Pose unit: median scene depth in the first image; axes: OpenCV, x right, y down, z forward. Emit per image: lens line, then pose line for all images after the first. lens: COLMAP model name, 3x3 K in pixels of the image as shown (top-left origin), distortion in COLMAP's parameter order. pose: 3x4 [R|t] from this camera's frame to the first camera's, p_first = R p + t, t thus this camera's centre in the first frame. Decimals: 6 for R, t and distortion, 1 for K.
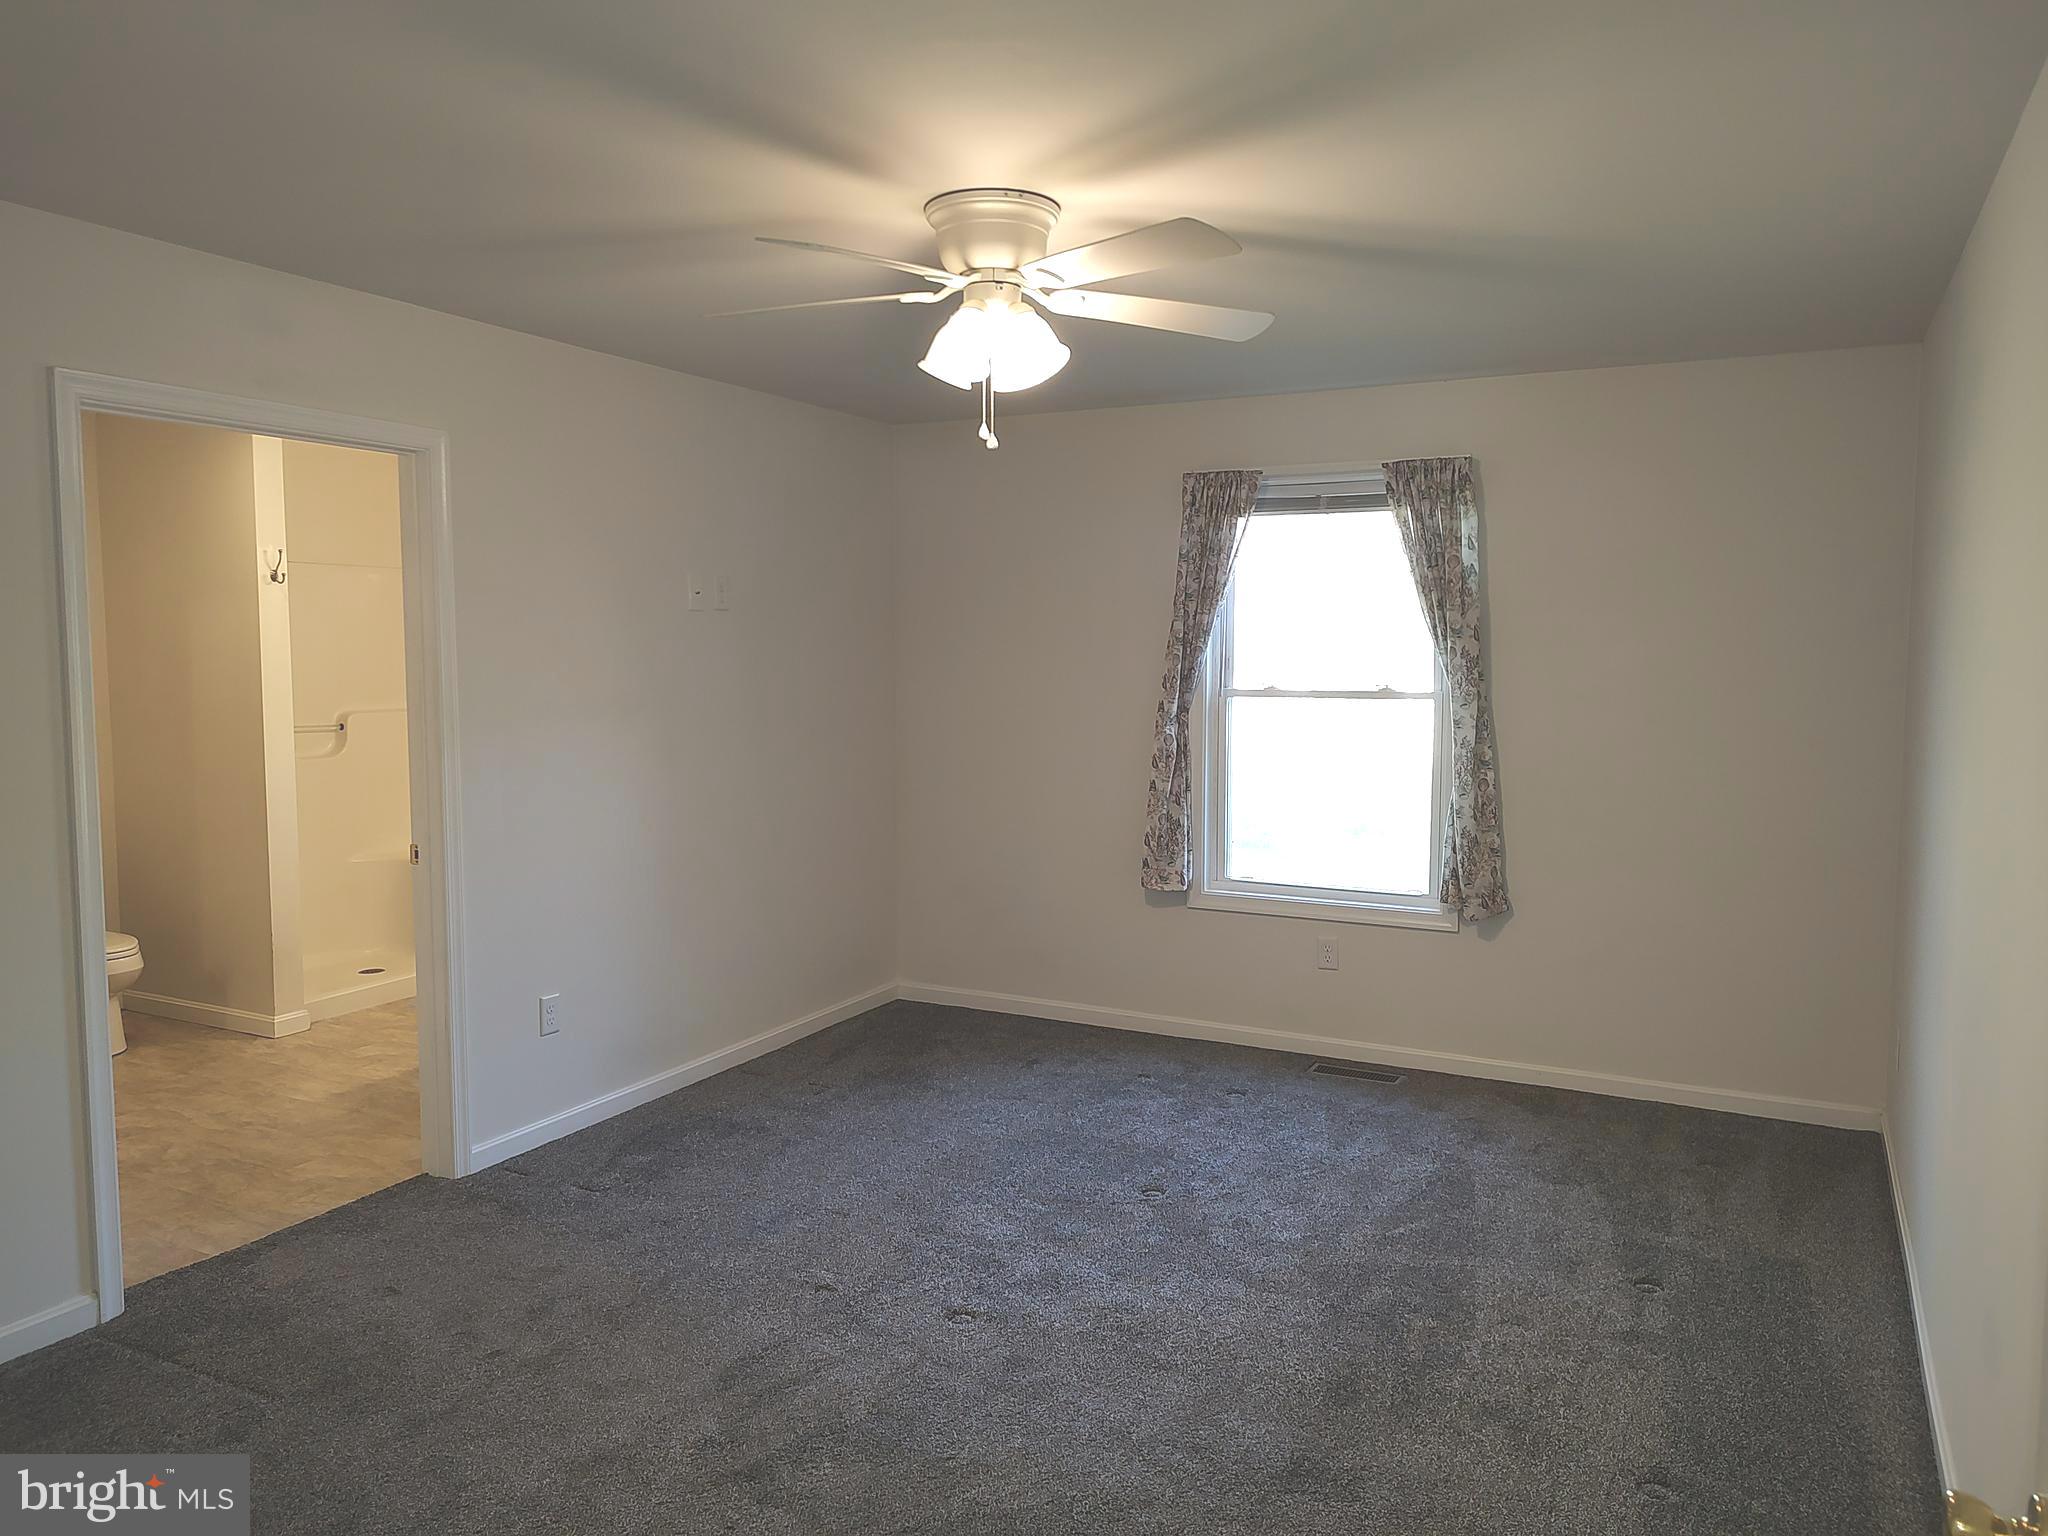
lens RADIAL K [[1461.6, 0, 1015.9], [0, 1461.6, 764.5], [0, 0, 1]] dist [0.058961, -0.077839]
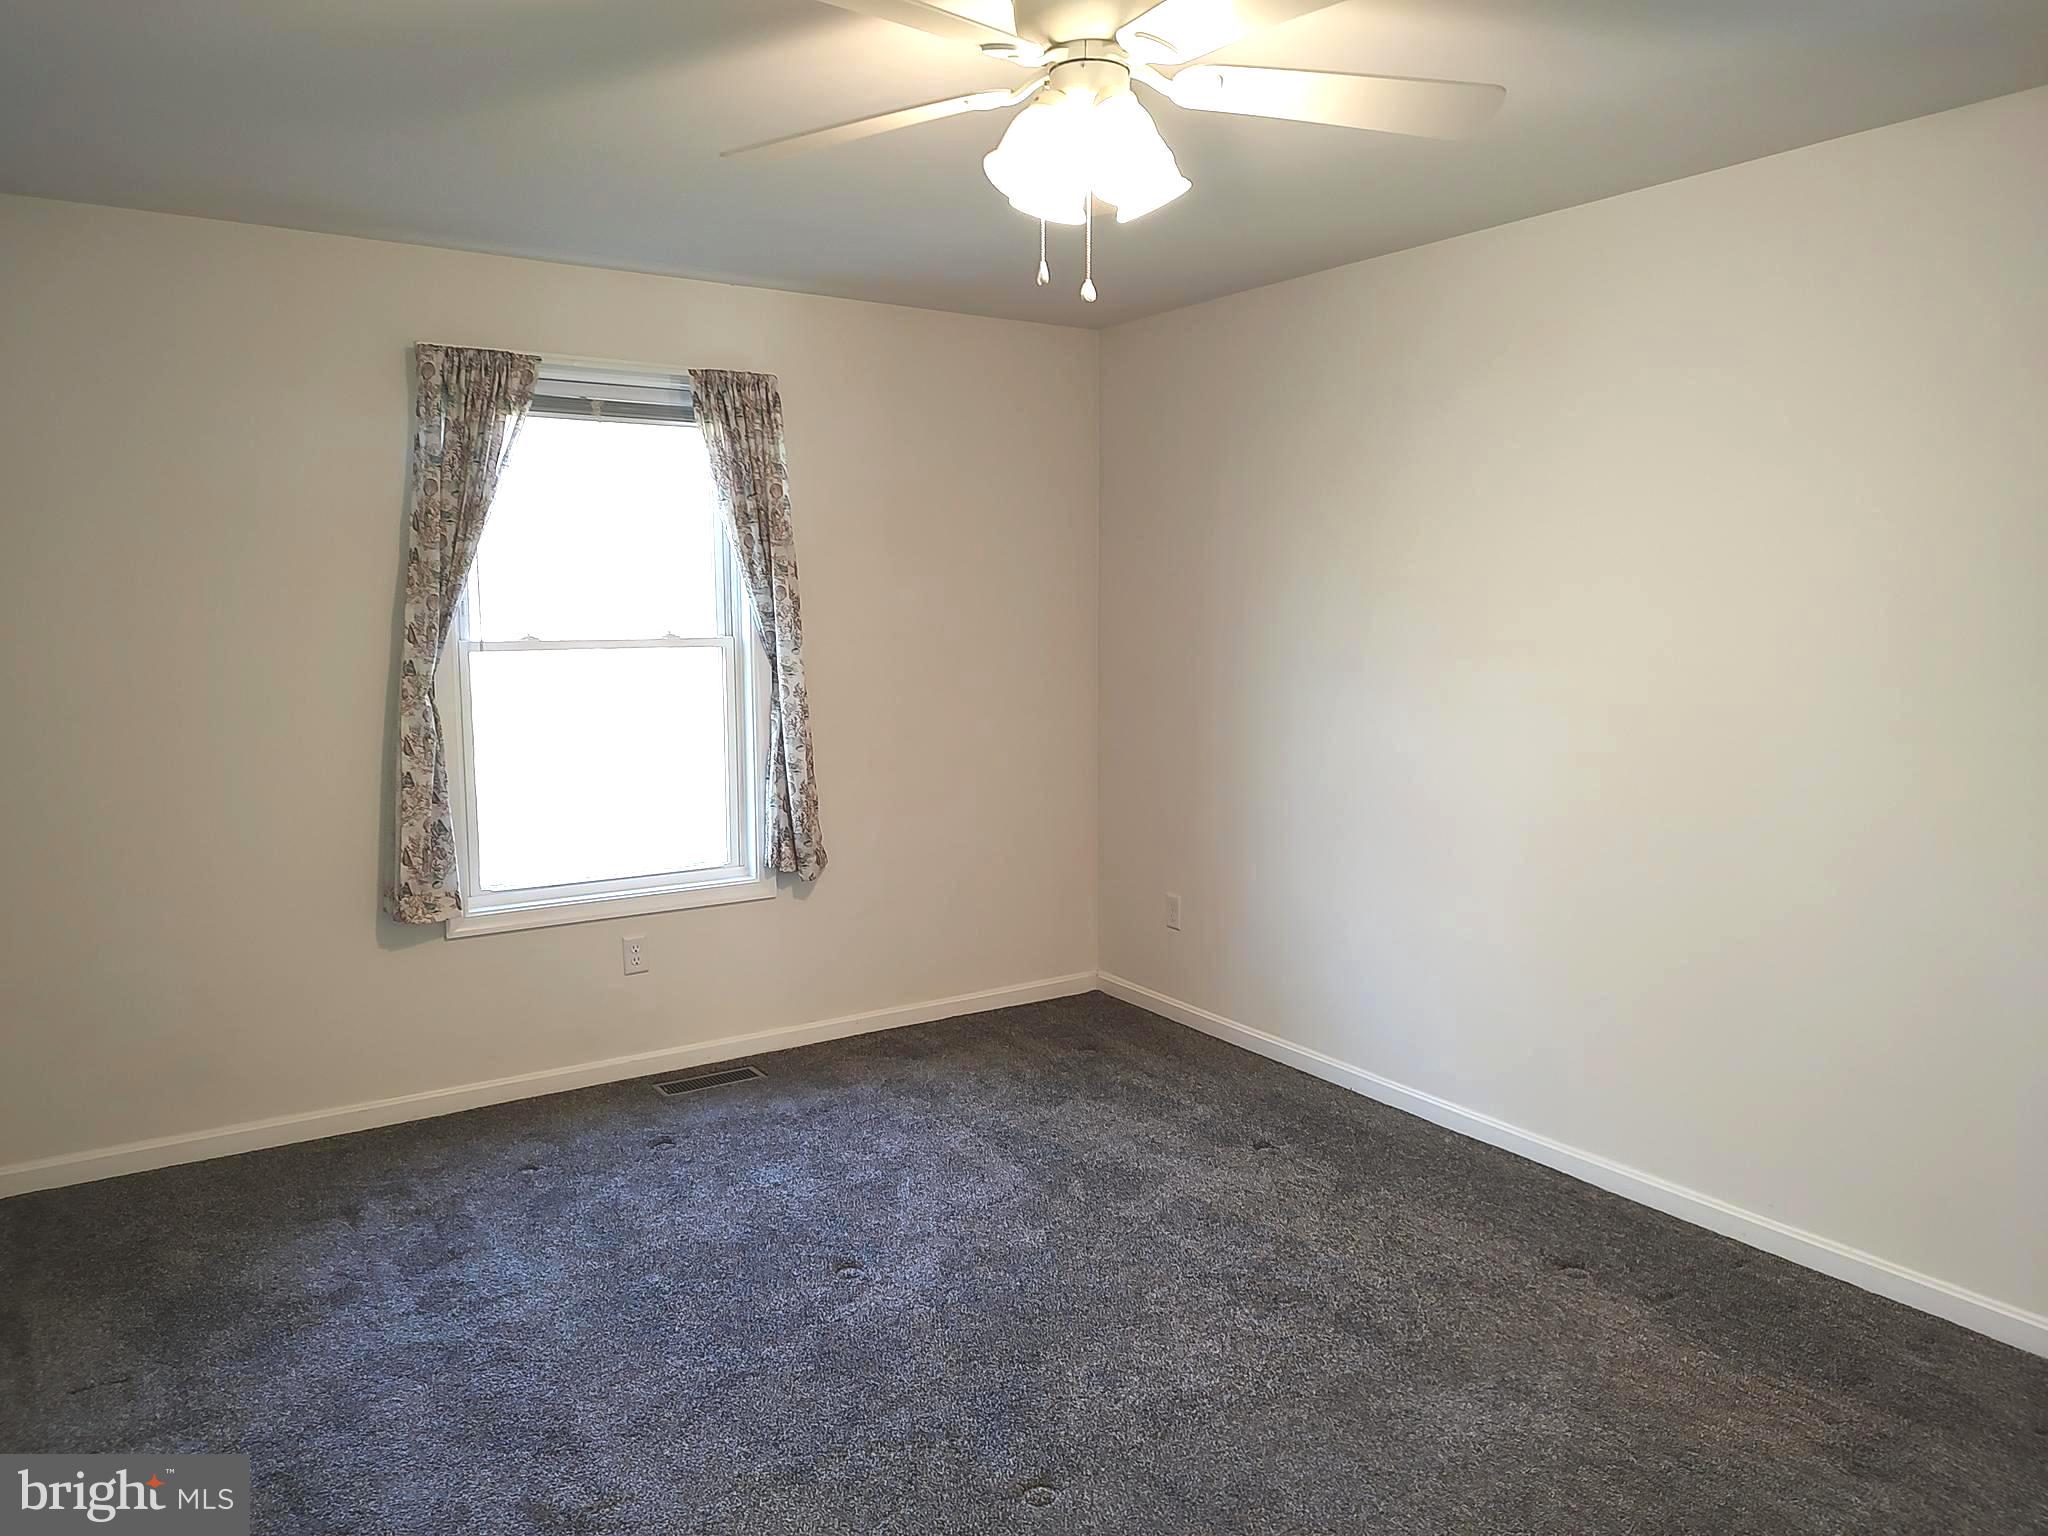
lens RADIAL K [[1445.2, 0, 1021.7], [0, 1445.2, 762.3], [0, 0, 1]] dist [0.010368, -0.036837]
pose [[0.477231, -0.102850, 0.872738, -0.415939], [0.077001, 0.994202, 0.075059, -0.026611], [-0.875398, 0.031381, 0.482384, 0.434535]]
